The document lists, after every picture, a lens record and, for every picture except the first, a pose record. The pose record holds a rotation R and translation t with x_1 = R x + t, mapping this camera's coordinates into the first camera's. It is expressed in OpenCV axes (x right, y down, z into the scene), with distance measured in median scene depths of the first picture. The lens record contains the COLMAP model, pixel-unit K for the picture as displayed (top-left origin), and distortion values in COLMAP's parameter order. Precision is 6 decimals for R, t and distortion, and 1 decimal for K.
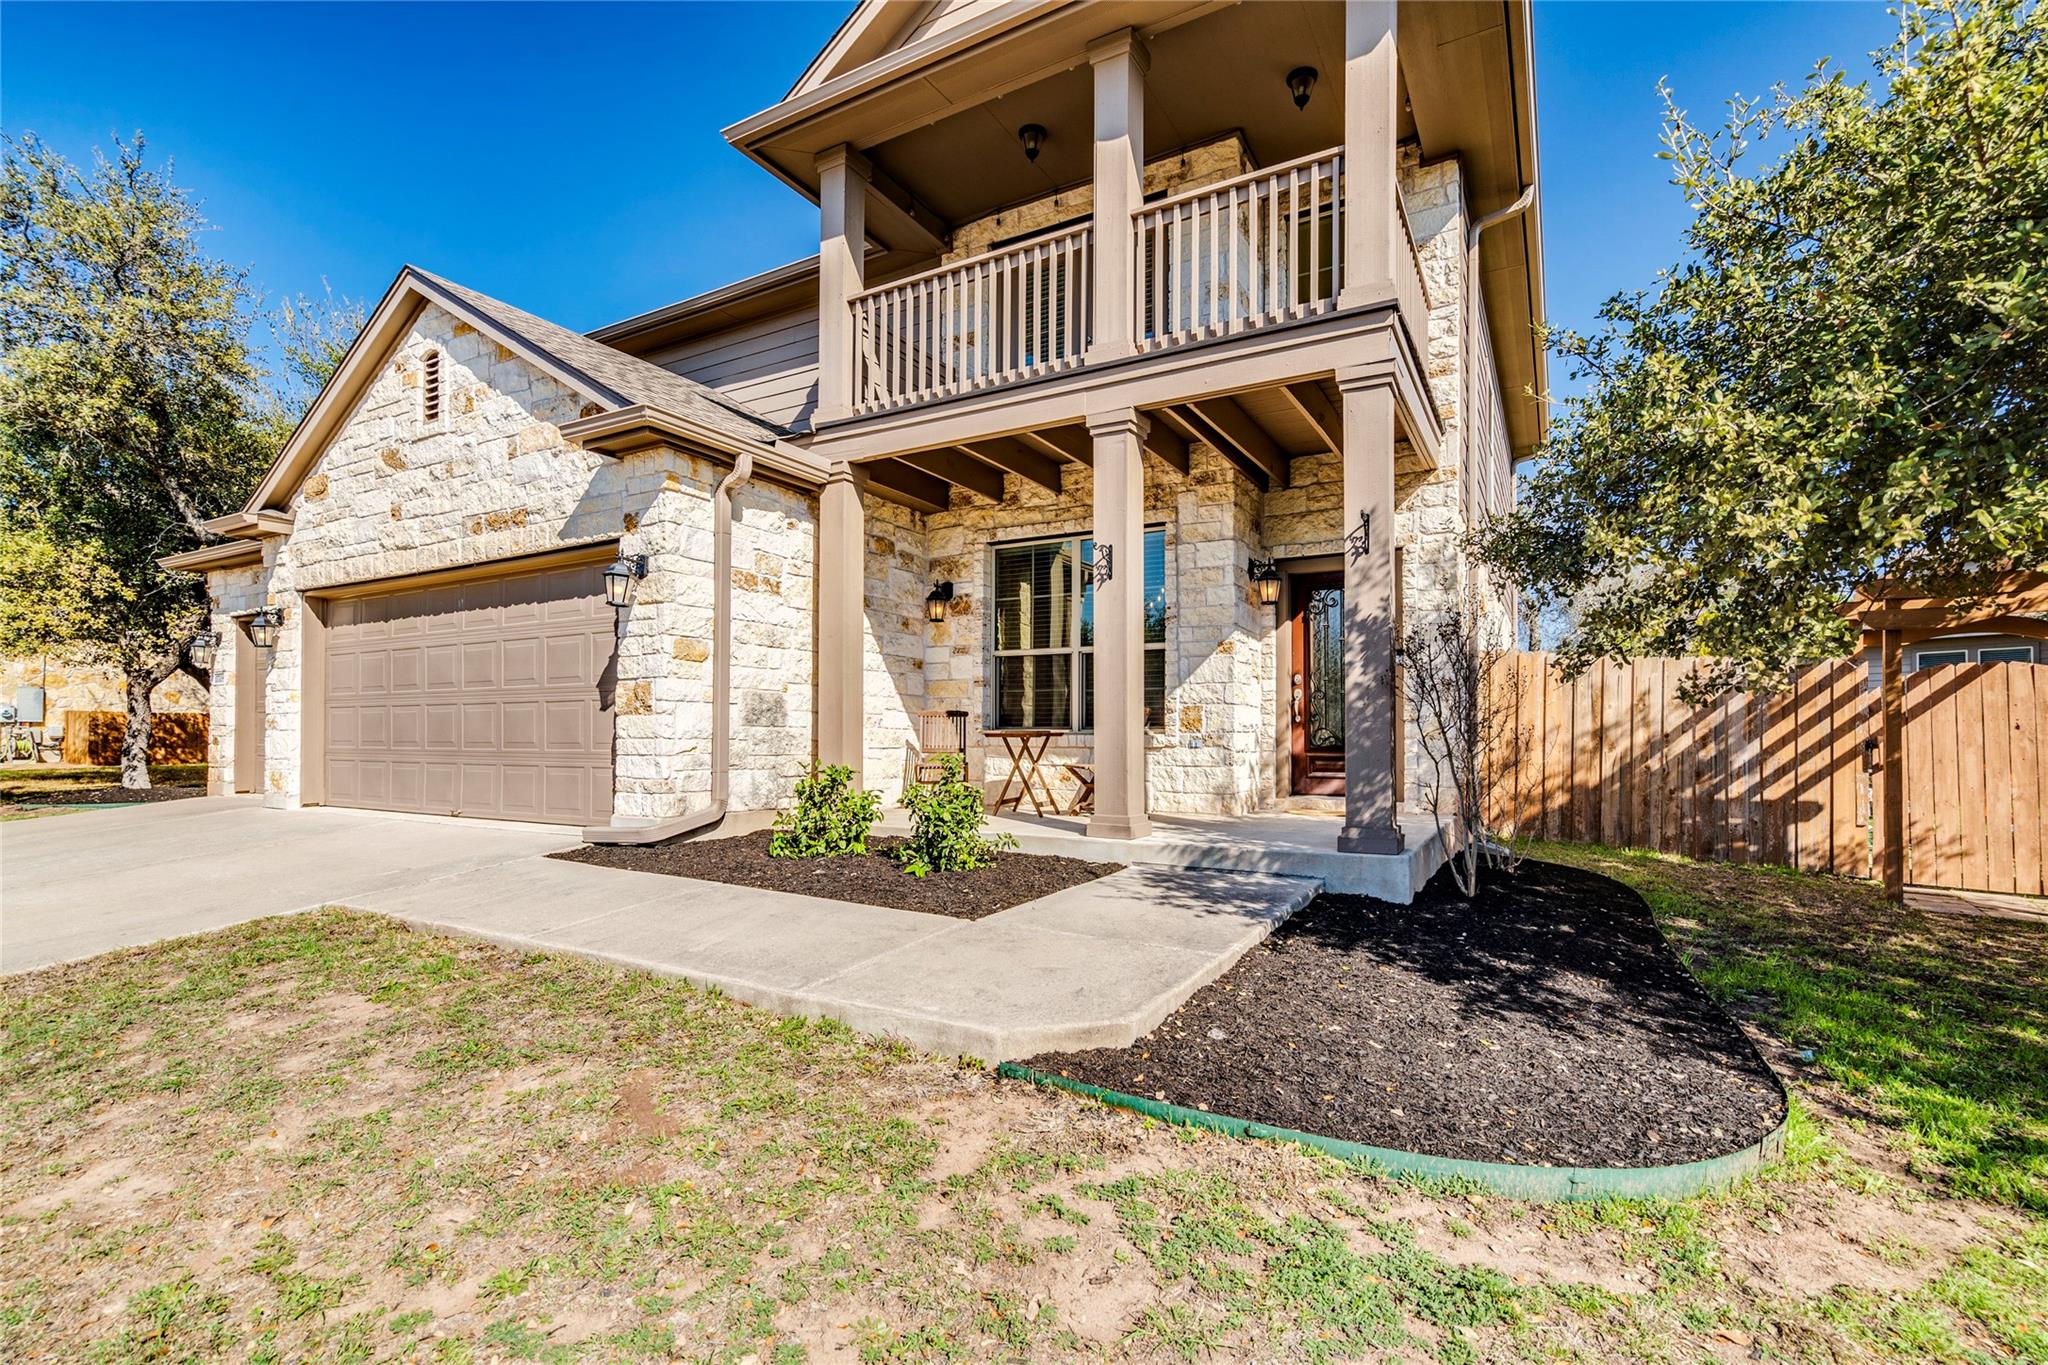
lens RADIAL K [[948.7, 0, 1024.0], [0, 948.7, 682.5], [0, 0, 1]] dist [-0.004531, 0.000270]
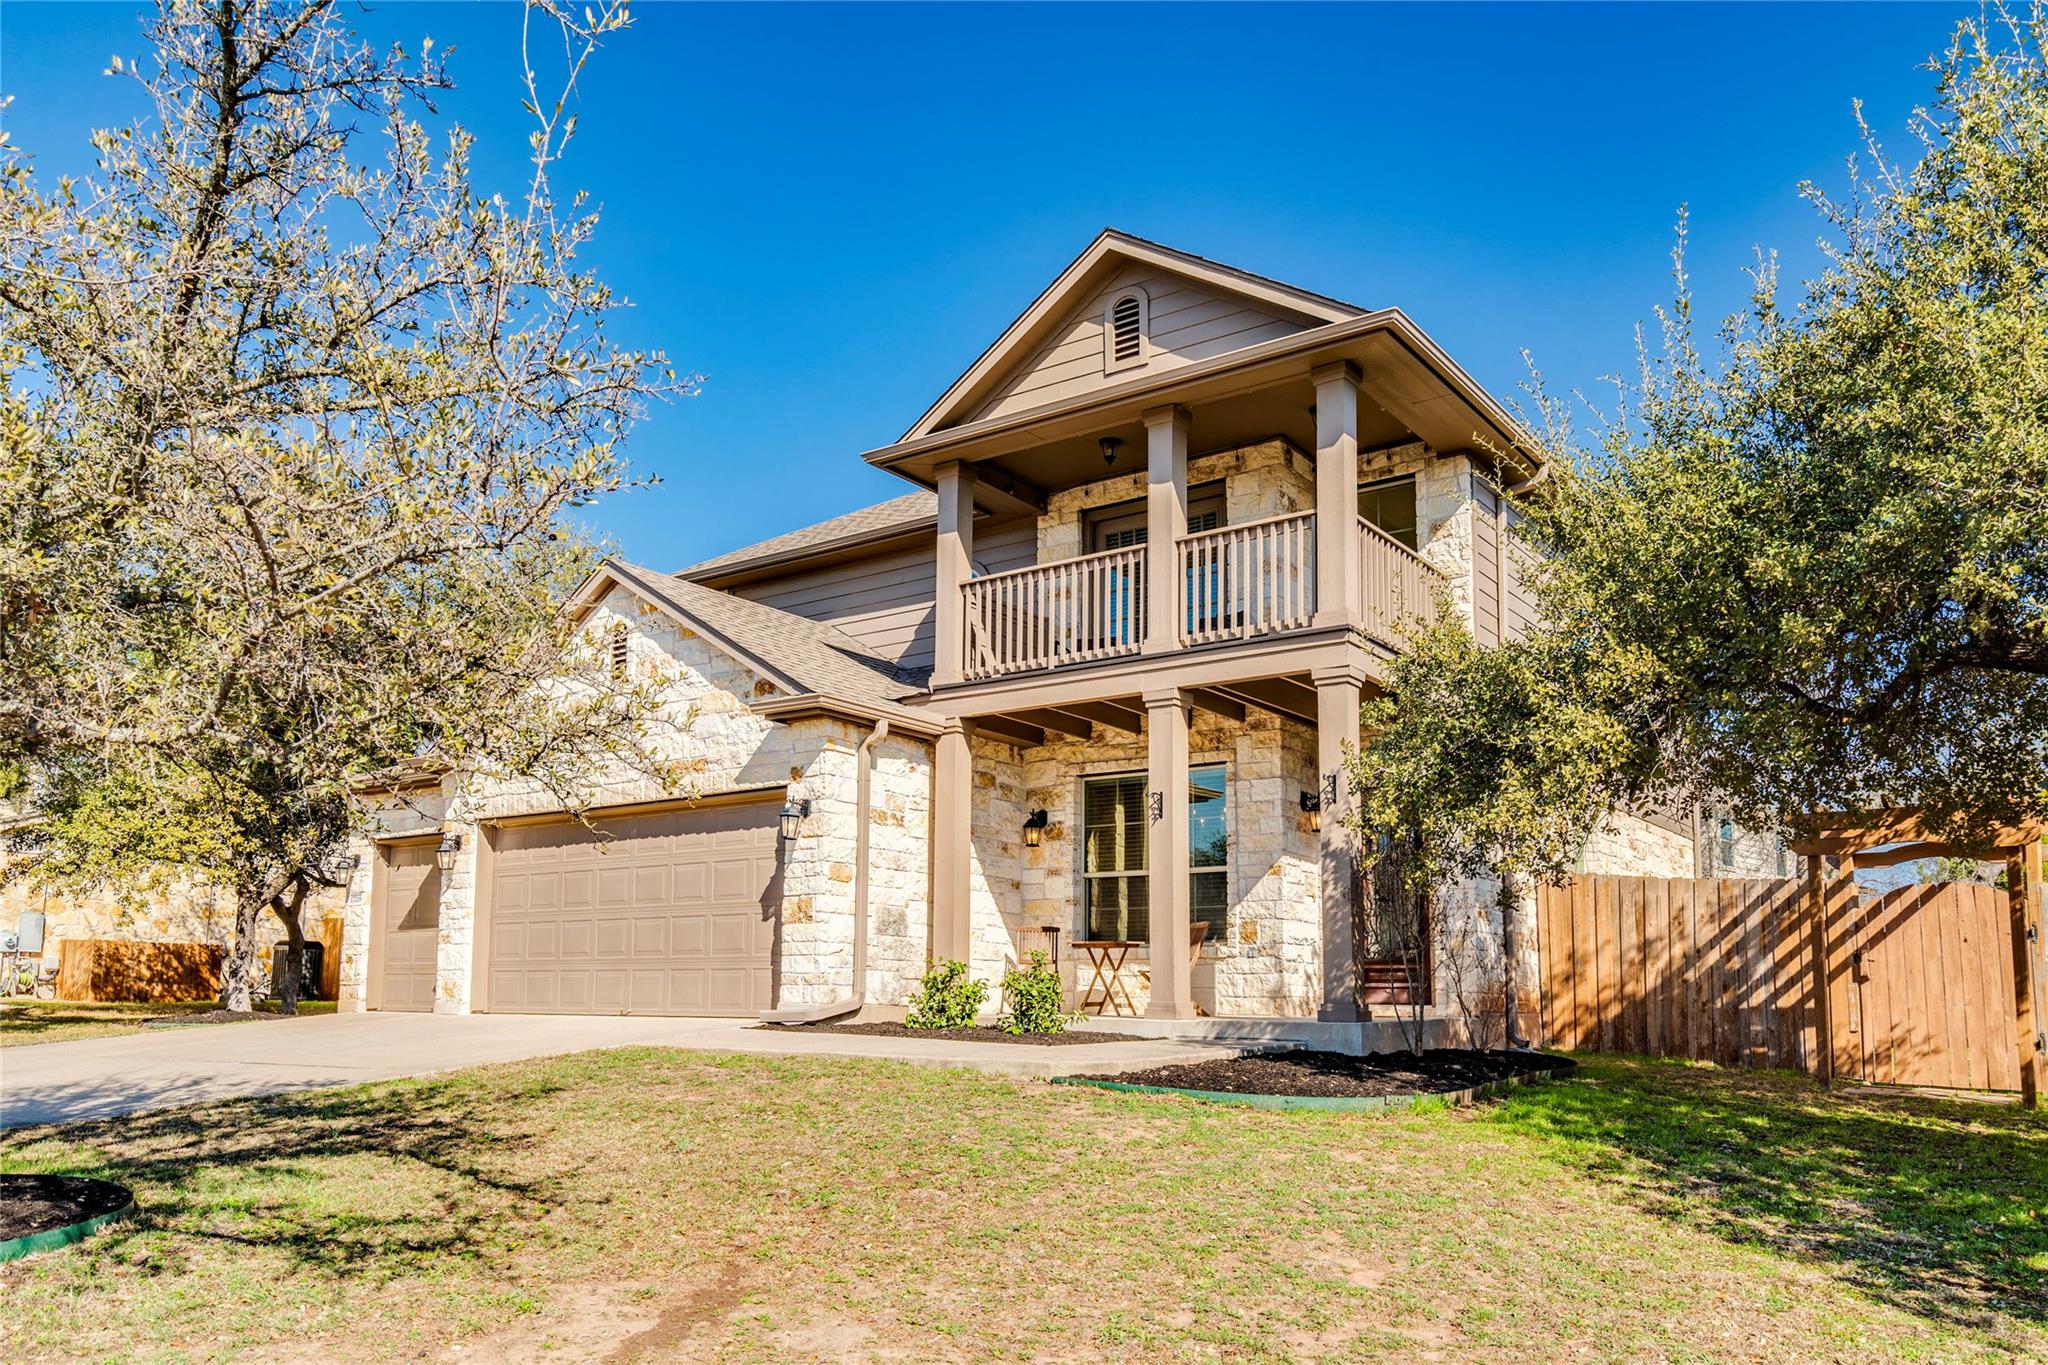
lens RADIAL K [[1495.1, 0, 1011.7], [0, 1495.1, 628.2], [0, 0, 1]] dist [-0.005089, 0.003739]
pose [[0.993243, -0.019447, -0.114413, 0.102087], [-0.002830, 0.981508, -0.191399, 0.023570], [0.116019, 0.190430, 0.974821, -0.871924]]
